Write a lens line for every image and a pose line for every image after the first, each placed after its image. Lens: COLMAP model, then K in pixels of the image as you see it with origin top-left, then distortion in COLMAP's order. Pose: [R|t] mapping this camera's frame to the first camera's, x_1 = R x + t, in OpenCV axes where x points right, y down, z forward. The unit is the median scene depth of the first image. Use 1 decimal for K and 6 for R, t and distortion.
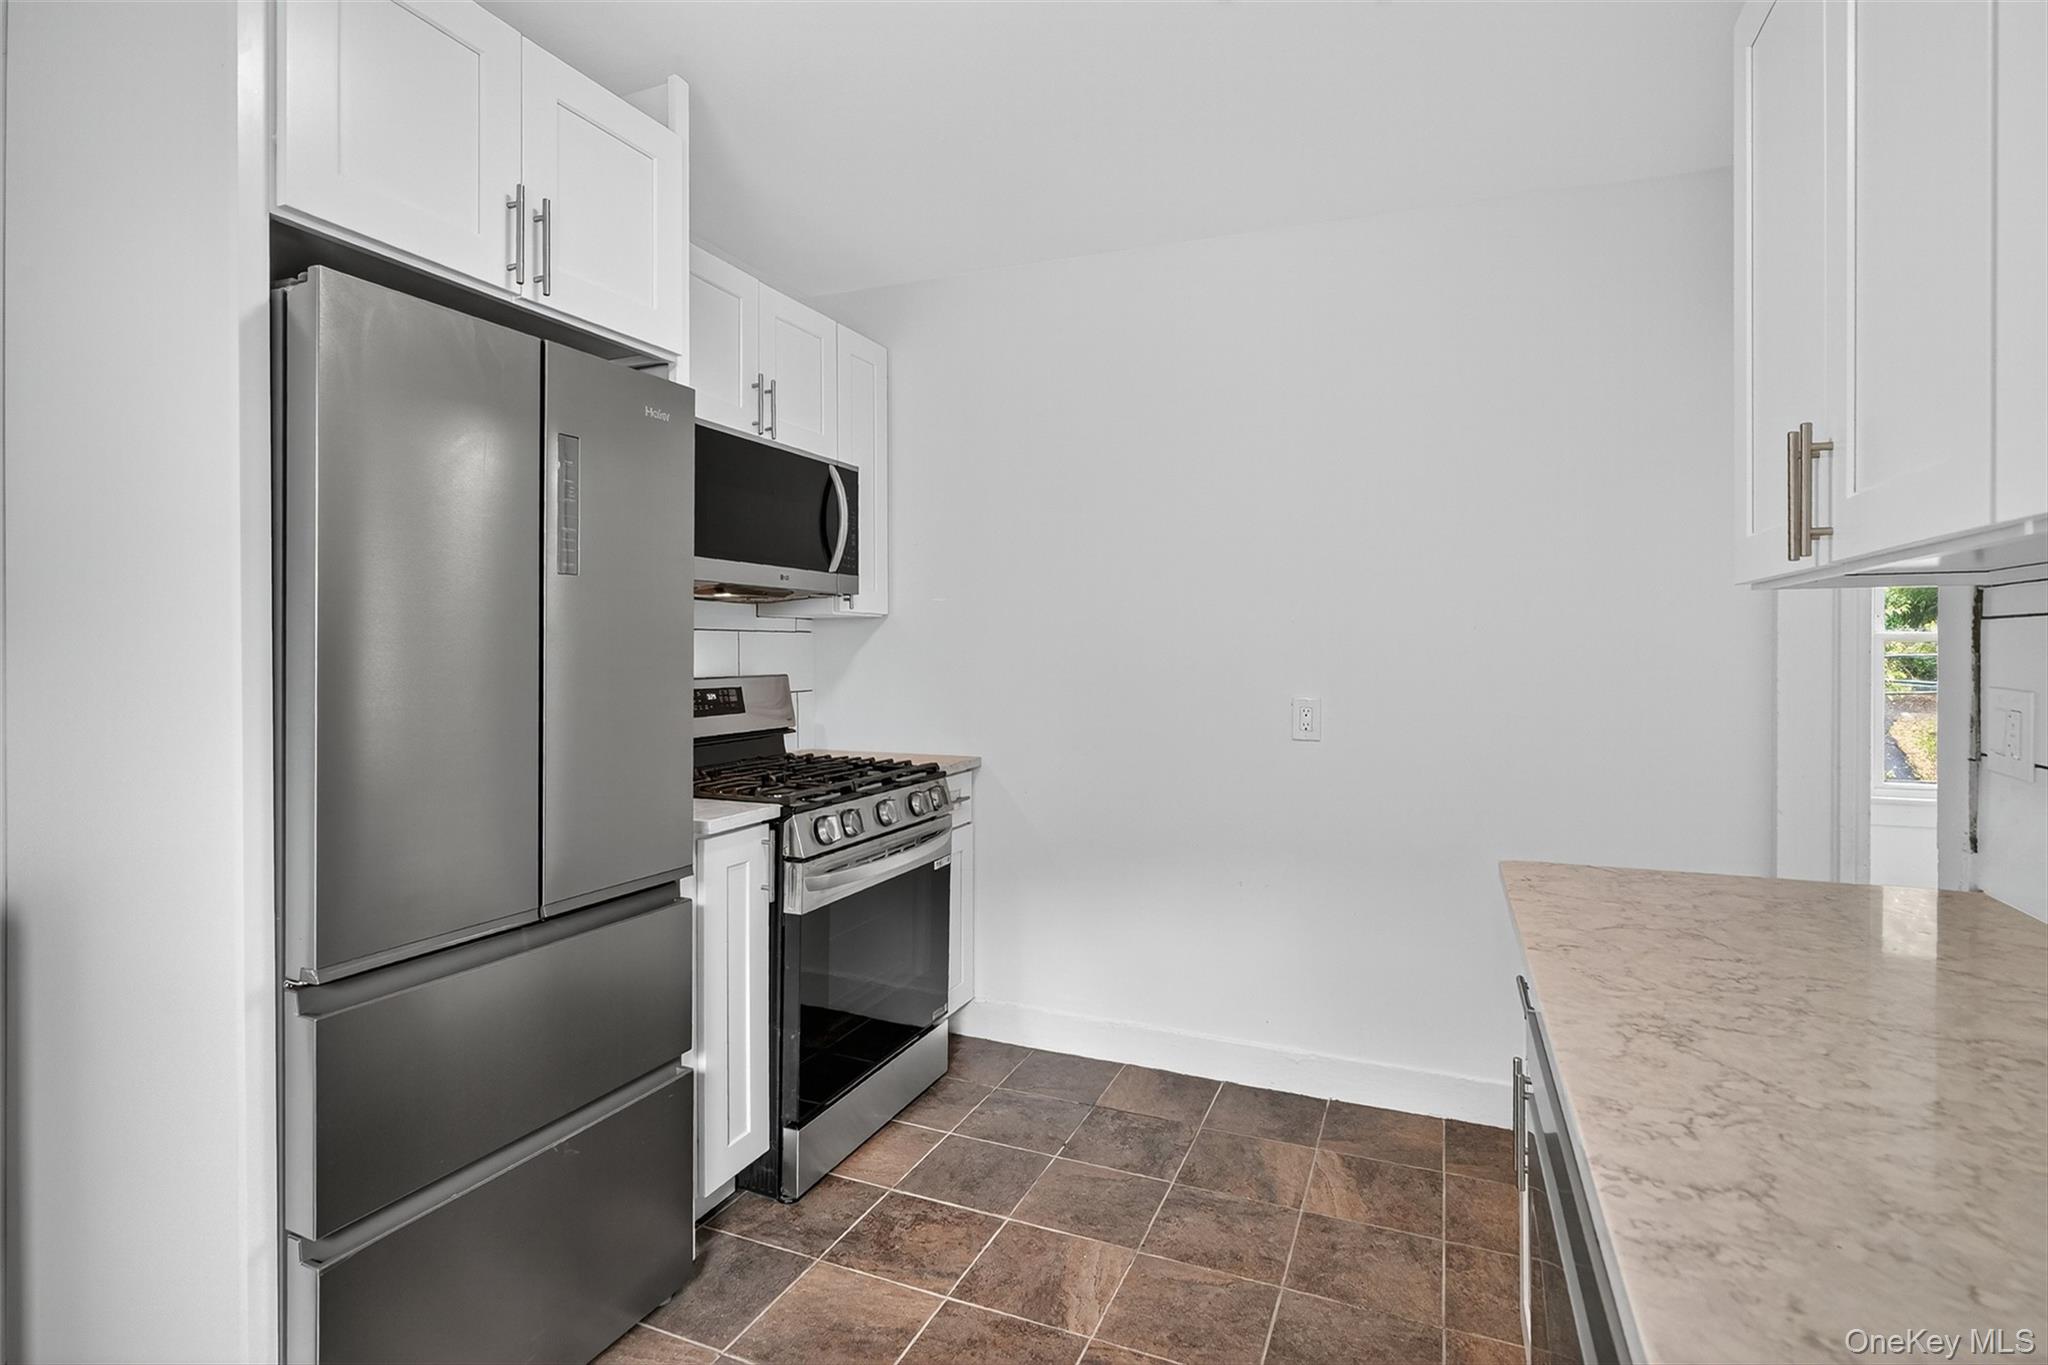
lens RADIAL K [[1004.1, 0, 1016.4], [0, 1004.1, 647.8], [0, 0, 1]] dist [0.001670, 0.000429]
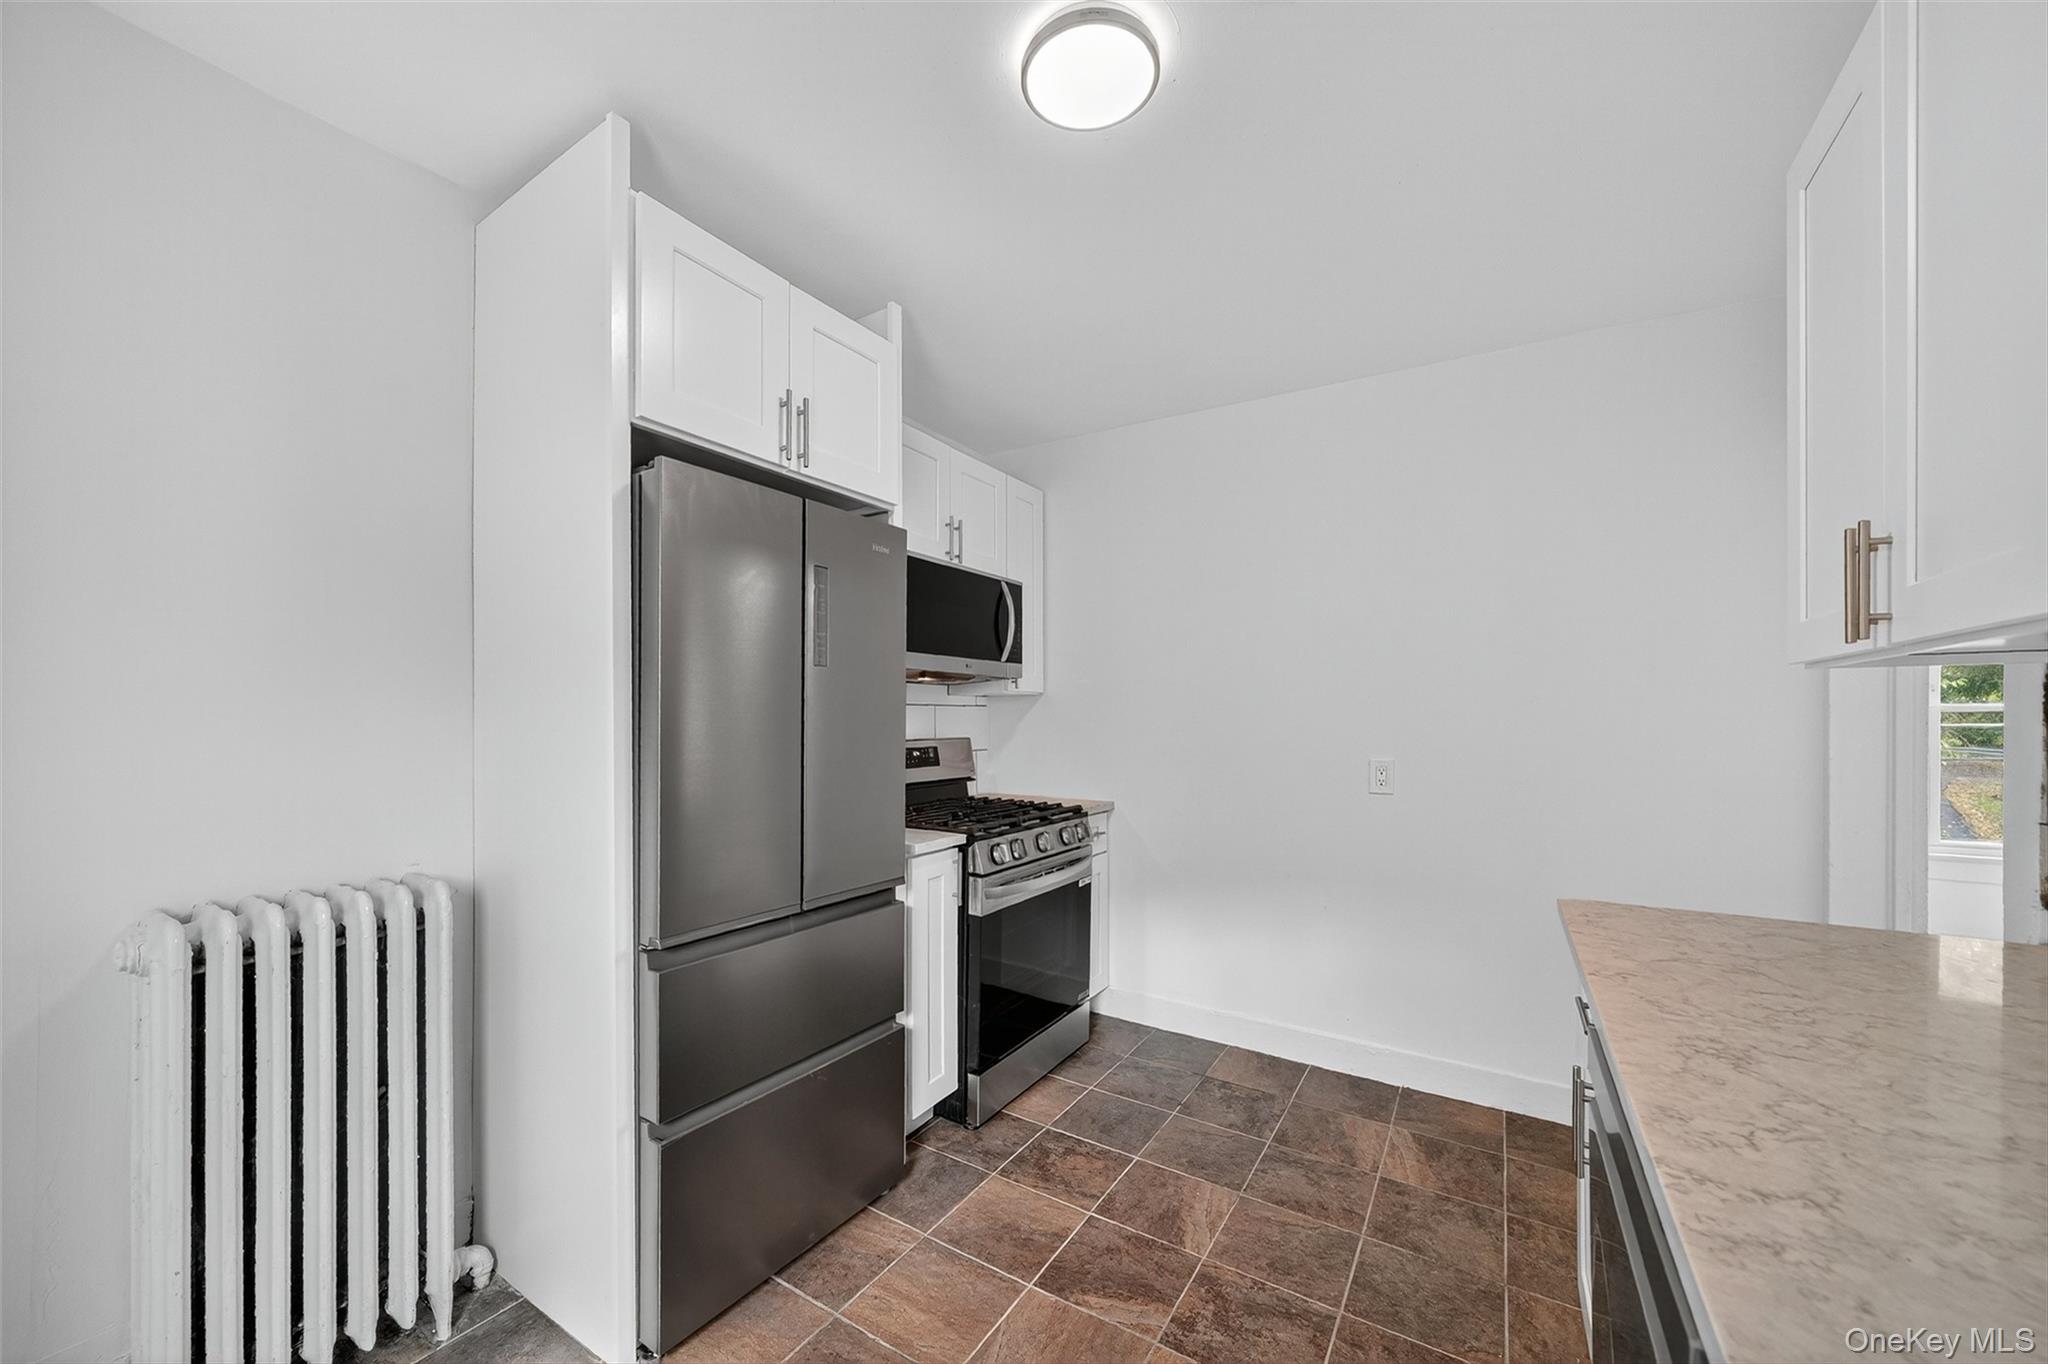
lens RADIAL K [[763.4, 0, 1004.4], [0, 763.4, 716.1], [0, 0, 1]] dist [-0.000587, 0.000194]
pose [[0.984969, 0.001230, -0.172728, -0.008199], [-0.001413, 0.999999, -0.000939, -0.001914], [0.172727, 0.001169, 0.984969, -0.002630]]
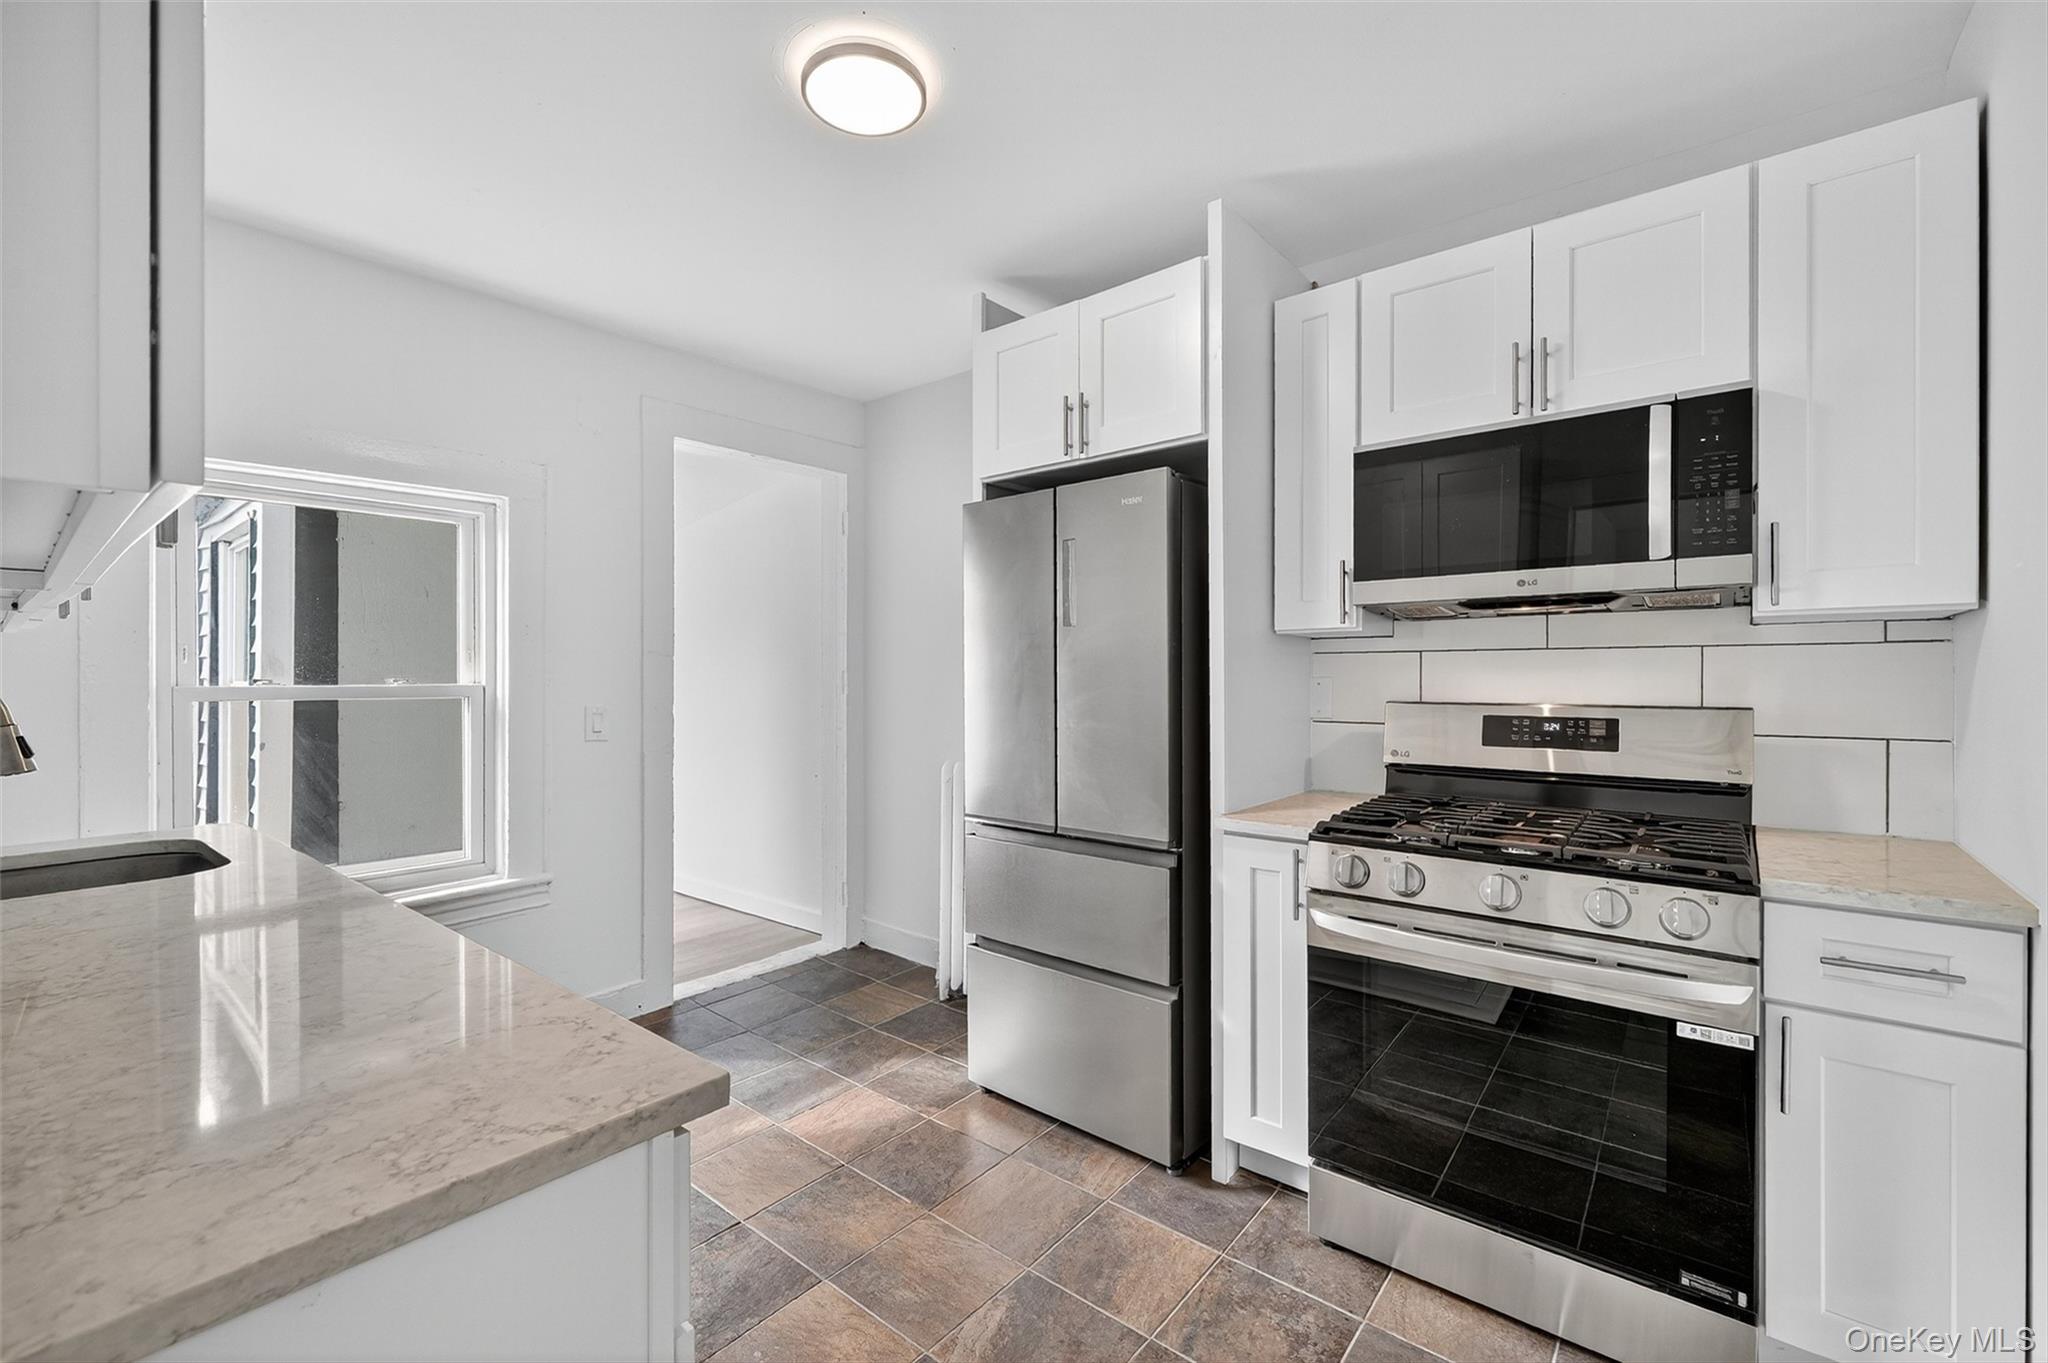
lens RADIAL K [[851.4, 0, 1024.0], [0, 851.4, 681.5], [0, 0, 1]] dist [-0.002108, -0.000265]
pose [[-0.277386, 0.003107, -0.960754, 0.741377], [0.003286, 0.999992, 0.002285, 0.010073], [0.960753, -0.002523, -0.277394, 1.097230]]
